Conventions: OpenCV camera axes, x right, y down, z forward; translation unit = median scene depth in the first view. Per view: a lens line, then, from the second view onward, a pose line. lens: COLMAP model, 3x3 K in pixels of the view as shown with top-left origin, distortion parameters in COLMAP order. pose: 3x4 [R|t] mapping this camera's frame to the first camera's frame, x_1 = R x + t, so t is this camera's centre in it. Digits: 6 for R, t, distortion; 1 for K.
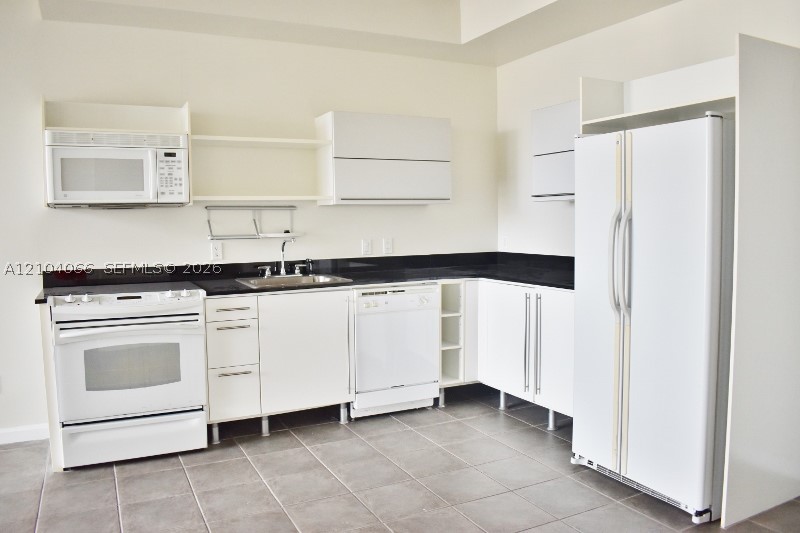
lens RADIAL K [[623.1, 0, 394.2], [0, 623.1, 265.3], [0, 0, 1]] dist [-0.092142, 0.014191]
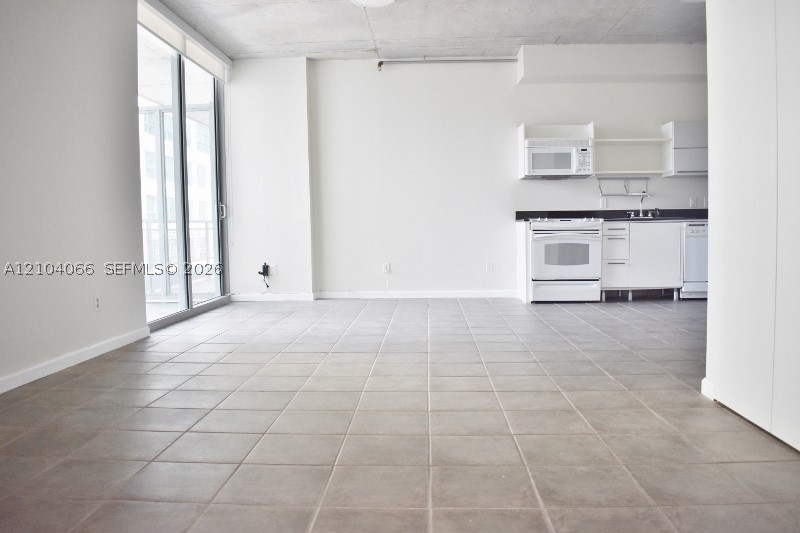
lens RADIAL K [[623.1, 0, 398.0], [0, 623.1, 269.6], [0, 0, 1]] dist [-0.092142, 0.014191]
pose [[0.874638, 0.030637, -0.483807, 0.072603], [-0.029301, 0.999517, 0.010323, 0.193868], [0.483890, 0.005147, 0.875114, -0.980545]]
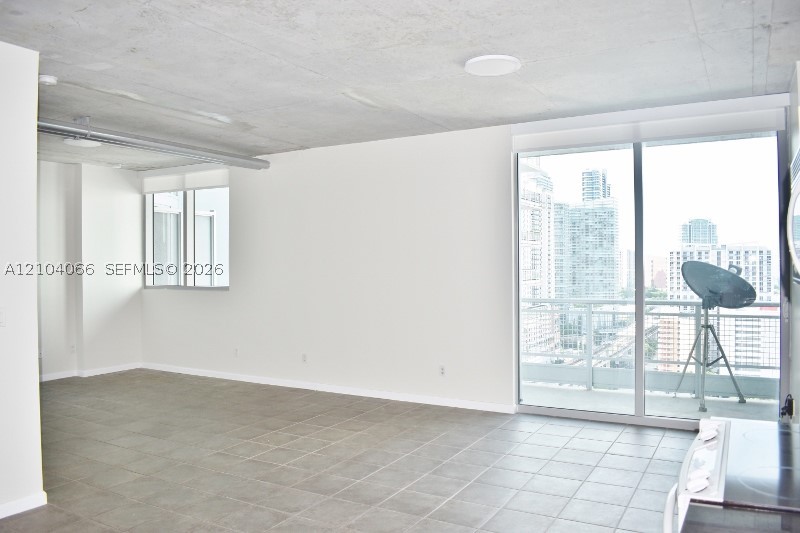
lens RADIAL K [[623.1, 0, 403.2], [0, 623.1, 265.9], [0, 0, 1]] dist [-0.092142, 0.014191]
pose [[-0.828091, 0.019208, -0.560264, 0.095781], [-0.021961, 0.997534, 0.066658, -0.136464], [0.560163, 0.067503, -0.825627, 1.183923]]
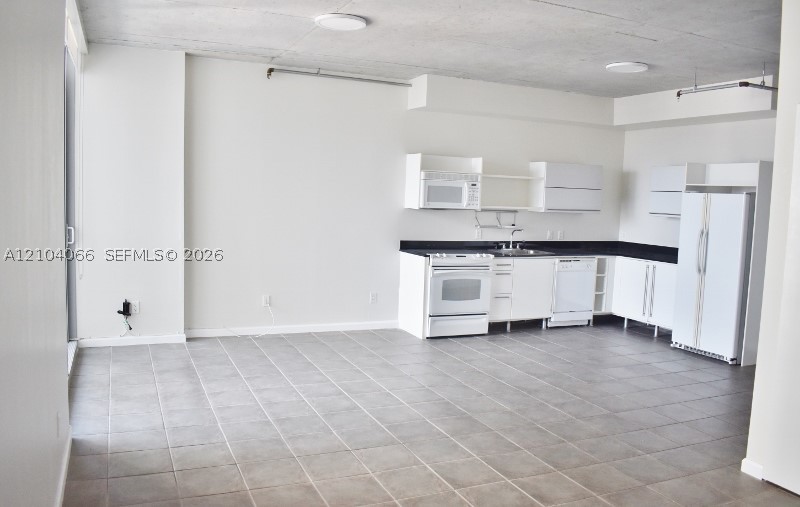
lens RADIAL K [[646.3, 0, 395.2], [0, 646.3, 251.2], [0, 0, 1]] dist [-0.086195, -0.000824]
pose [[0.997866, 0.051764, -0.039800, -0.521756], [-0.051112, 0.998544, 0.017221, 0.009182], [0.040634, -0.015150, 0.999059, -1.075455]]
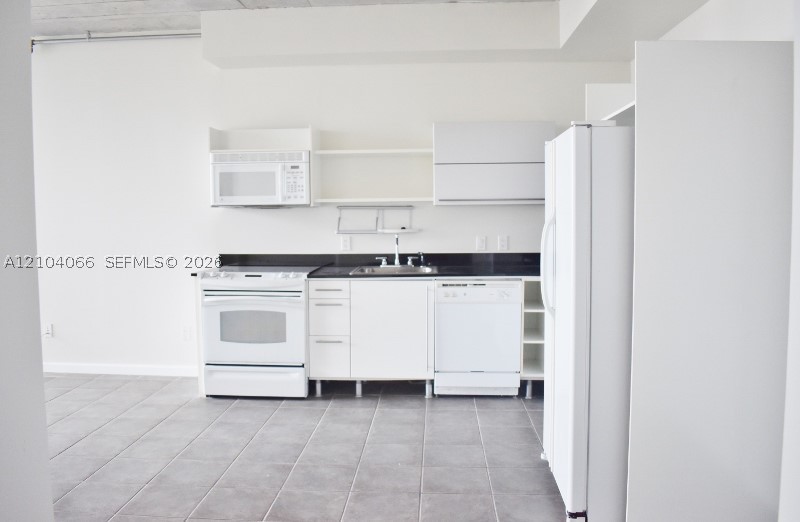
lens RADIAL K [[659.5, 0, 395.5], [0, 659.5, 257.1], [0, 0, 1]] dist [-0.083348, 0.011751]
pose [[0.865811, 0.040238, -0.498751, 0.512743], [-0.040535, 0.999126, 0.010240, -0.014371], [0.498727, 0.011351, 0.866685, -0.089328]]
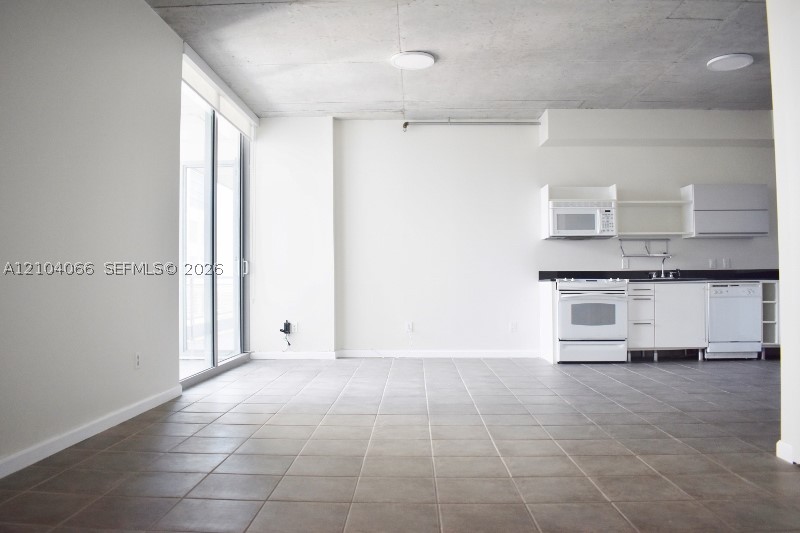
lens RADIAL K [[623.1, 0, 399.4], [0, 623.1, 268.0], [0, 0, 1]] dist [-0.092142, 0.014191]
pose [[0.886347, -0.005103, -0.462994, -0.043253], [-0.038896, 0.995584, -0.085435, 0.194475], [0.461385, 0.093733, 0.882234, -1.027532]]
